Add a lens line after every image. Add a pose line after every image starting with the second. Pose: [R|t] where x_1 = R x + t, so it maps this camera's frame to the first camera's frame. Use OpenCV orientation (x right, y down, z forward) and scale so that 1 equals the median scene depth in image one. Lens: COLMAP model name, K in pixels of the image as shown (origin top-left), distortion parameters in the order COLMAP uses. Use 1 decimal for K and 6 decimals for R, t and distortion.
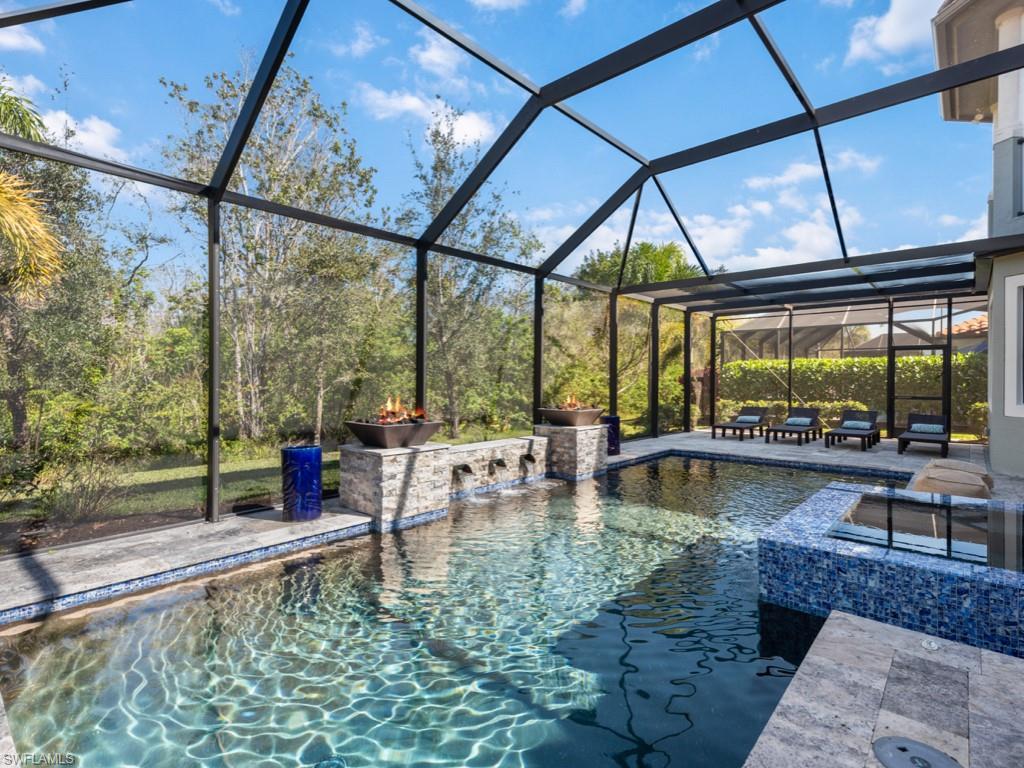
lens RADIAL K [[519.2, 0, 515.2], [0, 519.2, 384.2], [0, 0, 1]] dist [0.011968, -0.000872]
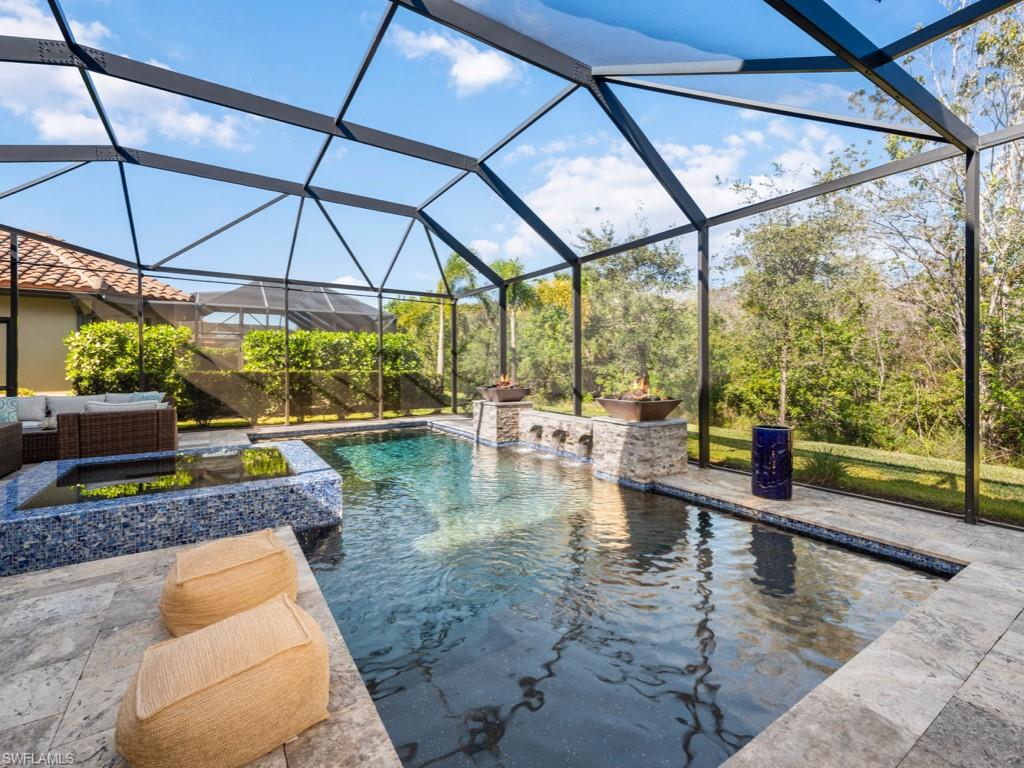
lens RADIAL K [[451.3, 0, 513.8], [0, 451.3, 369.1], [0, 0, 1]] dist [-0.000405, 0.000006]
pose [[-0.271340, 0.006776, -0.962460, 1.247767], [-0.010354, 0.999897, 0.009958, -0.007926], [0.962428, 0.012667, -0.271242, 1.469369]]
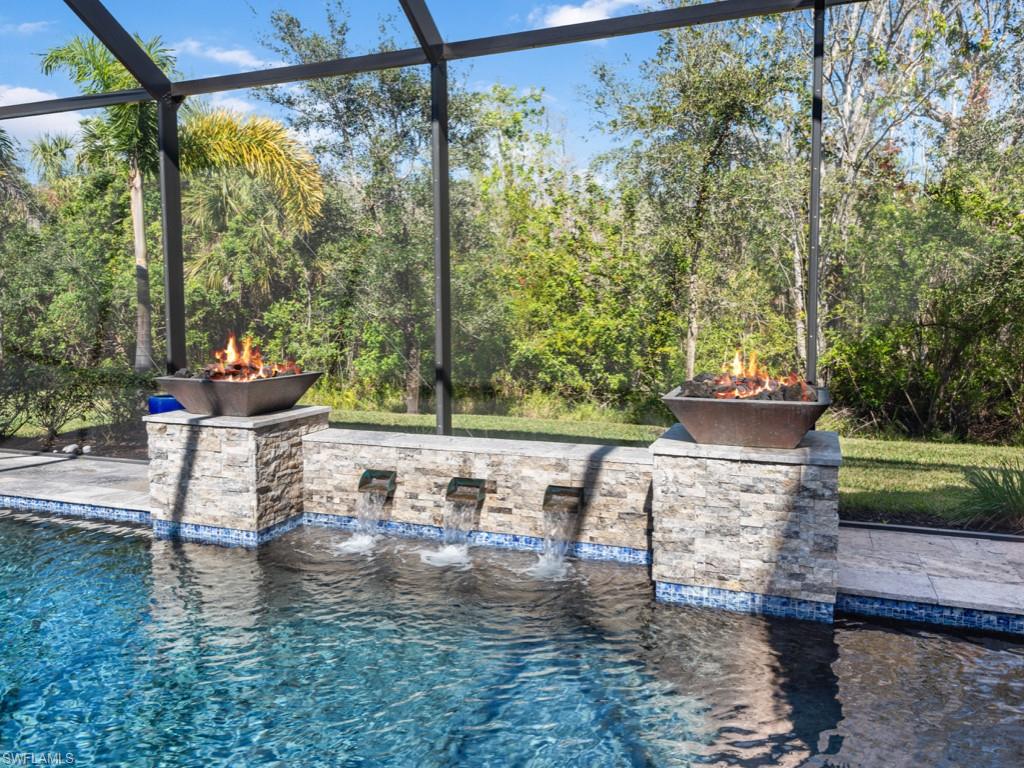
lens RADIAL K [[771.1, 0, 509.8], [0, 771.1, 348.6], [0, 0, 1]] dist [0.019896, -0.001438]
pose [[0.336051, 0.048087, -0.940615, 0.776783], [-0.002188, 0.998733, 0.050277, -0.008978], [0.941841, -0.014837, 0.335730, 1.002649]]
